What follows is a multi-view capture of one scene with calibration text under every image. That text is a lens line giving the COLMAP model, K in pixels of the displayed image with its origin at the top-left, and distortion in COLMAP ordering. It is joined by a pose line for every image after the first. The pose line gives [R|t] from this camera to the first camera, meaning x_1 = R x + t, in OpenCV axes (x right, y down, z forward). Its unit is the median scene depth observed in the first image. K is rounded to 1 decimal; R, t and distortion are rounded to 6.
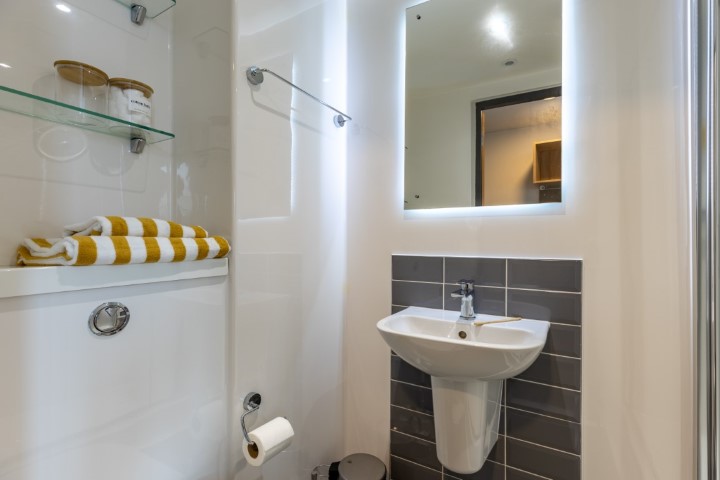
lens RADIAL K [[352.8, 0, 360.1], [0, 352.8, 242.7], [0, 0, 1]] dist [0.010155, -0.001015]
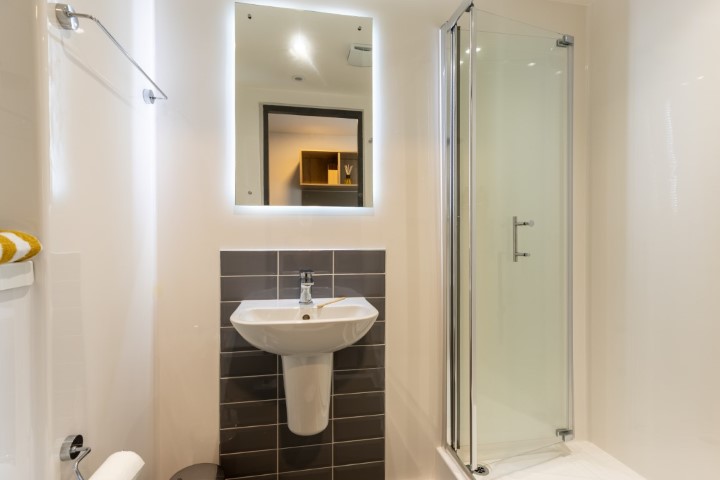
lens RADIAL K [[352.8, 0, 358.5], [0, 352.8, 240.7], [0, 0, 1]] dist [0.010155, -0.001015]
pose [[0.763473, -0.012169, 0.645725, -0.305638], [0.004341, 0.999897, 0.013711, -0.005384], [-0.645825, -0.007665, 0.763447, 0.013557]]
